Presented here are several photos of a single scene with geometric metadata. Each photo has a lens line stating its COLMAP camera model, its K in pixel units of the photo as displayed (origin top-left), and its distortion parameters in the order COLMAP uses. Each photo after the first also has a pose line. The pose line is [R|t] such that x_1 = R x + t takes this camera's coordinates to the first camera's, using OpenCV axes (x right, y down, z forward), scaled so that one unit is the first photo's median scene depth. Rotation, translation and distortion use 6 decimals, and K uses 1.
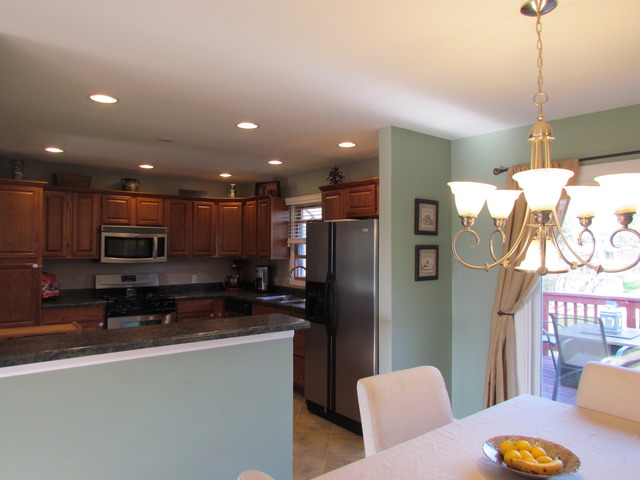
lens RADIAL K [[460.0, 0, 320.0], [0, 460.0, 240.0], [0, 0, 1]] dist [-0.016263, 0.008081]
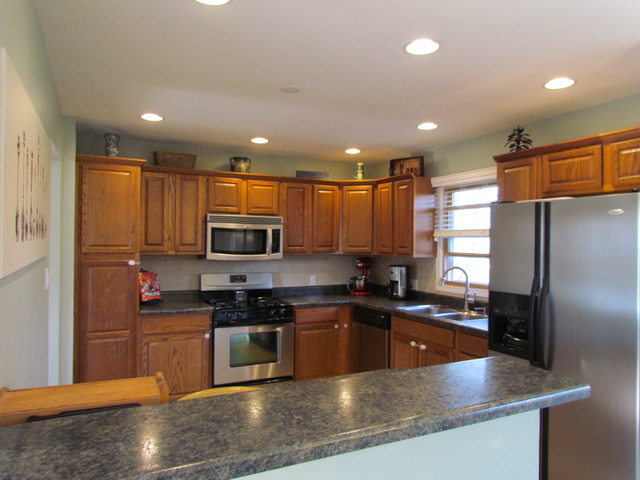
lens RADIAL K [[460.0, 0, 320.0], [0, 460.0, 240.0], [0, 0, 1]] dist [-0.016263, 0.008081]
pose [[0.978683, 0.003565, -0.205347, -0.105071], [-0.001941, 0.999965, 0.008107, 0.007112], [0.205369, -0.007536, 0.978656, 0.224293]]
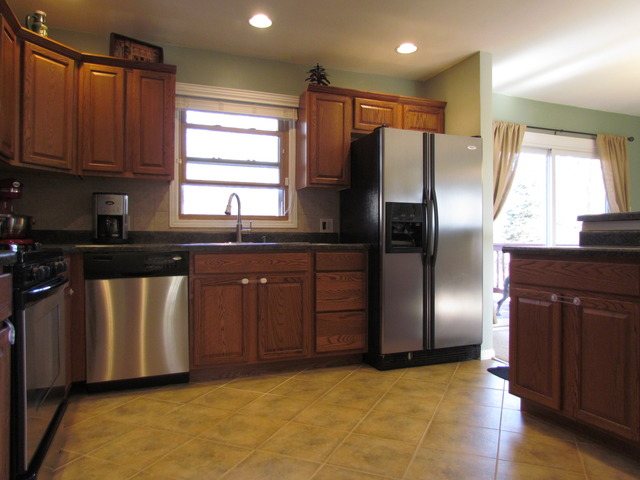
lens RADIAL K [[460.0, 0, 320.0], [0, 460.0, 240.0], [0, 0, 1]] dist [-0.016263, 0.008081]
pose [[0.297602, -0.003546, 0.954683, -0.618498], [-0.010631, 0.999919, 0.007028, 0.114475], [-0.954631, -0.012240, 0.297540, 0.674601]]
